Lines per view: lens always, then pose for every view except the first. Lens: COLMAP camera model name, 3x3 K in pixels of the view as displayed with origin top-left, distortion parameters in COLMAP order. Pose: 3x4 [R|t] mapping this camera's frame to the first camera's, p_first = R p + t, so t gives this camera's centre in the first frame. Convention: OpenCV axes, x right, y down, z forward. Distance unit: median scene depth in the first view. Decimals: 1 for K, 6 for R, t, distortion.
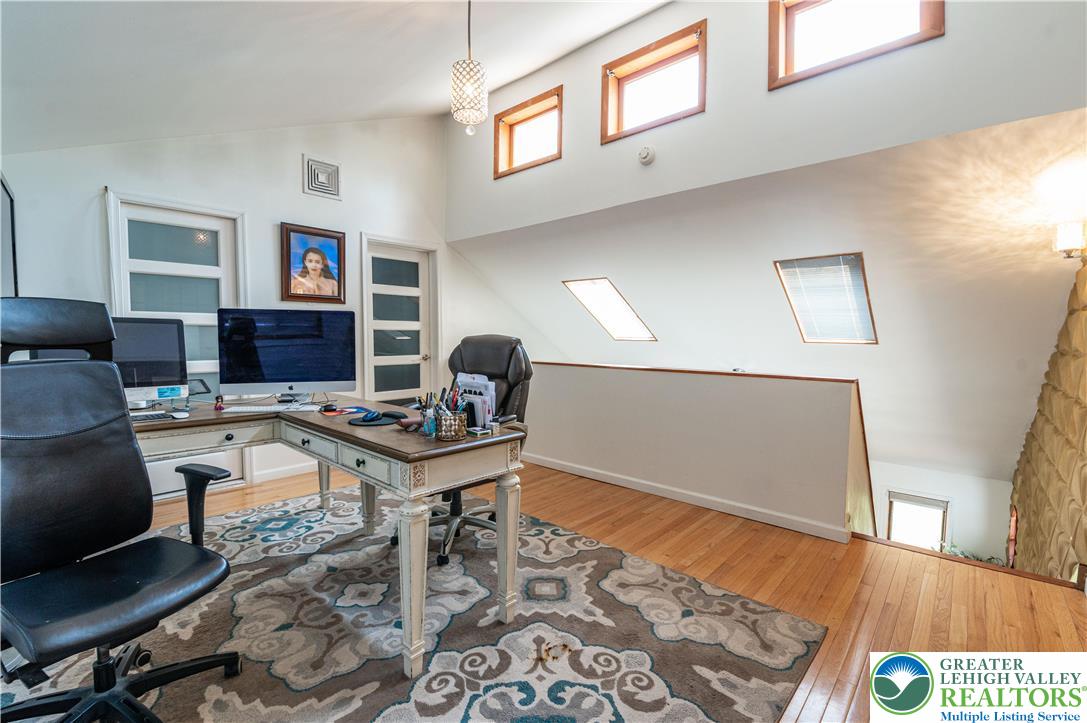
lens RADIAL K [[477.0, 0, 543.7], [0, 477.0, 362.4], [0, 0, 1]] dist [-0.003395, -0.007294]
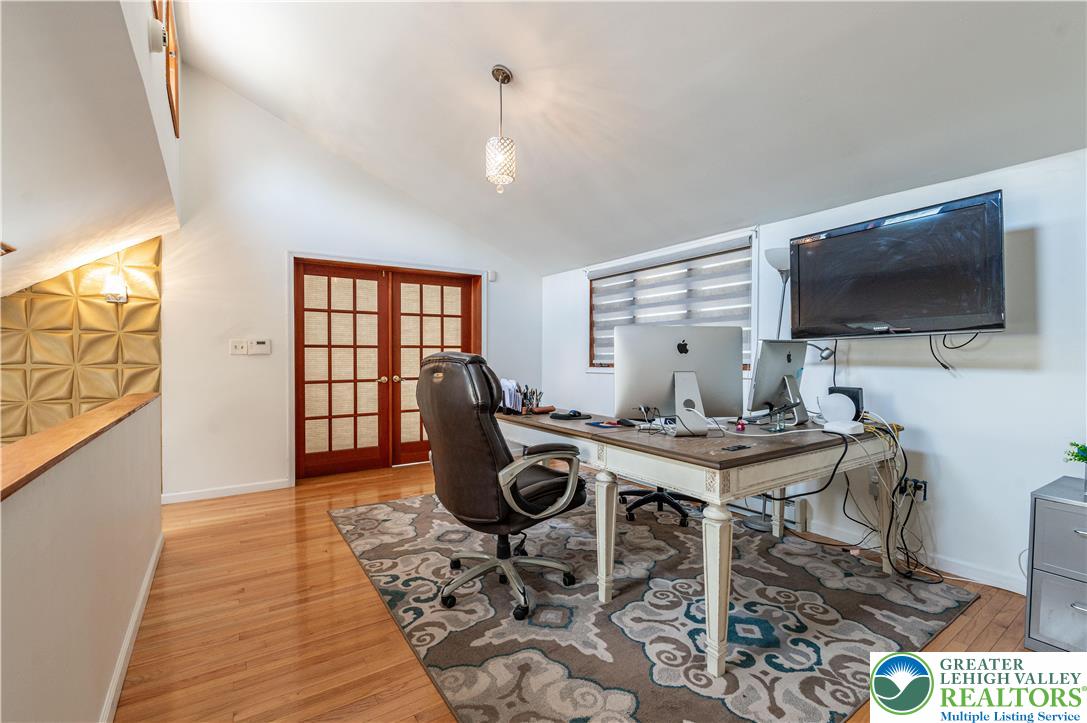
lens RADIAL K [[477.0, 0, 545.1], [0, 477.0, 358.5], [0, 0, 1]] dist [-0.003395, -0.007294]
pose [[-0.972778, -0.007204, 0.231629, -0.500077], [0.006715, 0.998221, 0.059247, -0.106665], [-0.231644, 0.059190, -0.970998, 1.975755]]
